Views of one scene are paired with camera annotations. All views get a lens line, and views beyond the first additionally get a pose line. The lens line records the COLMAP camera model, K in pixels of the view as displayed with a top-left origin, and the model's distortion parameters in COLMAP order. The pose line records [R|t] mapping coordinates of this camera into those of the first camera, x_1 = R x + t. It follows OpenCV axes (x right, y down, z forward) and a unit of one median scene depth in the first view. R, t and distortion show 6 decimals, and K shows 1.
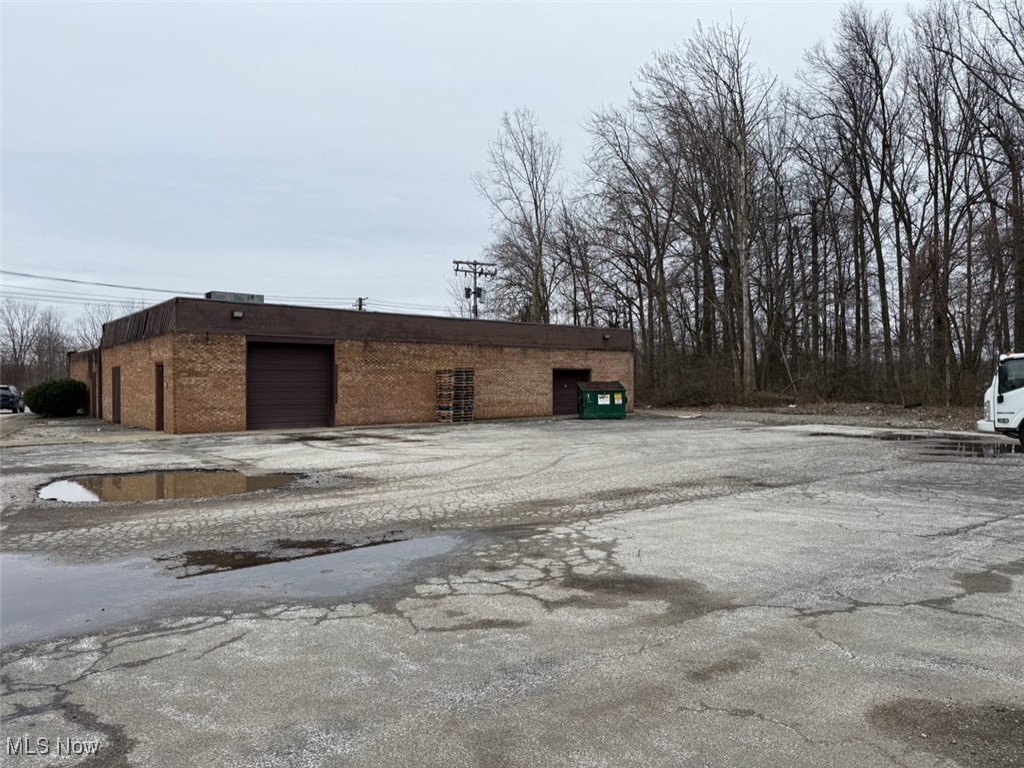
lens RADIAL K [[707.9, 0, 510.1], [0, 707.9, 382.0], [0, 0, 1]] dist [0.111380, -0.177416]
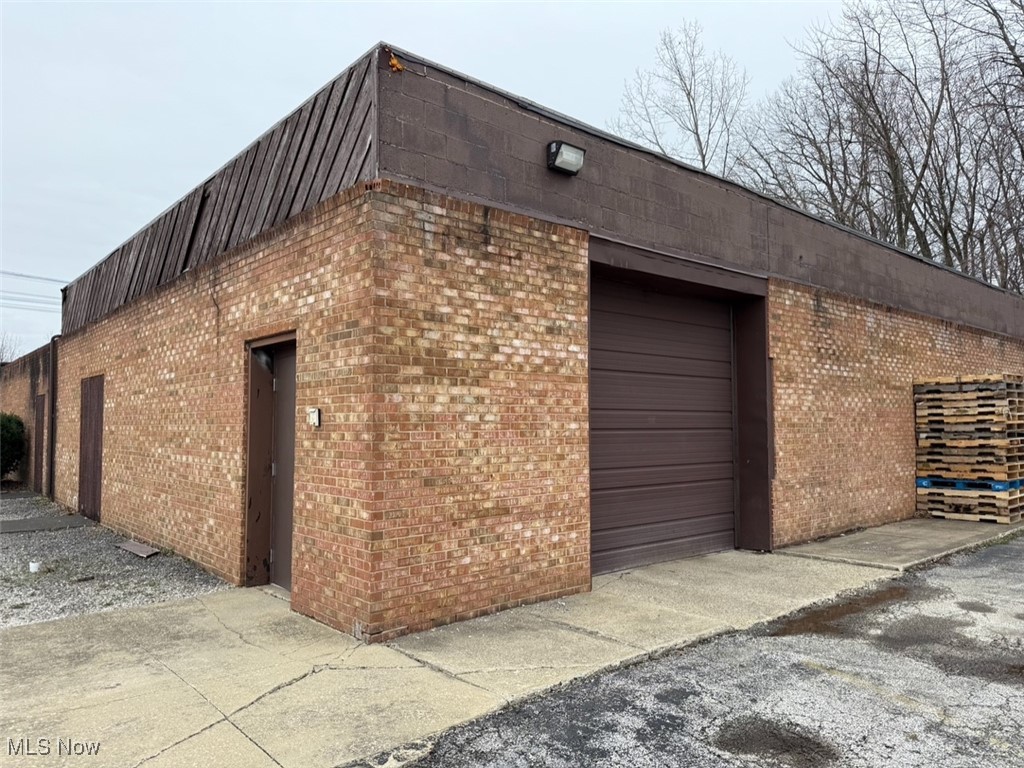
lens RADIAL K [[707.9, 0, 510.1], [0, 707.9, 382.0], [0, 0, 1]] dist [0.111380, -0.177416]
pose [[0.999209, 0.001729, 0.039736, -0.372173], [0.000447, 0.998503, -0.054688, 0.004543], [-0.039771, 0.054662, 0.997713, 0.665282]]
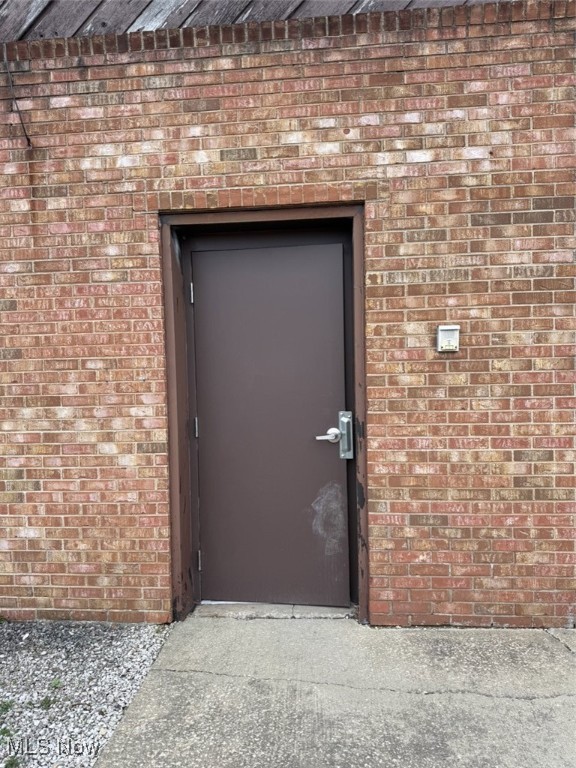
lens RADIAL K [[531.0, 0, 287.6], [0, 531.0, 379.8], [0, 0, 1]] dist [0.111380, -0.177416]
pose [[0.689092, -0.040082, 0.723565, -0.522921], [0.019885, 0.999139, 0.036409, 0.007119], [-0.724401, -0.010701, 0.689296, 0.830925]]
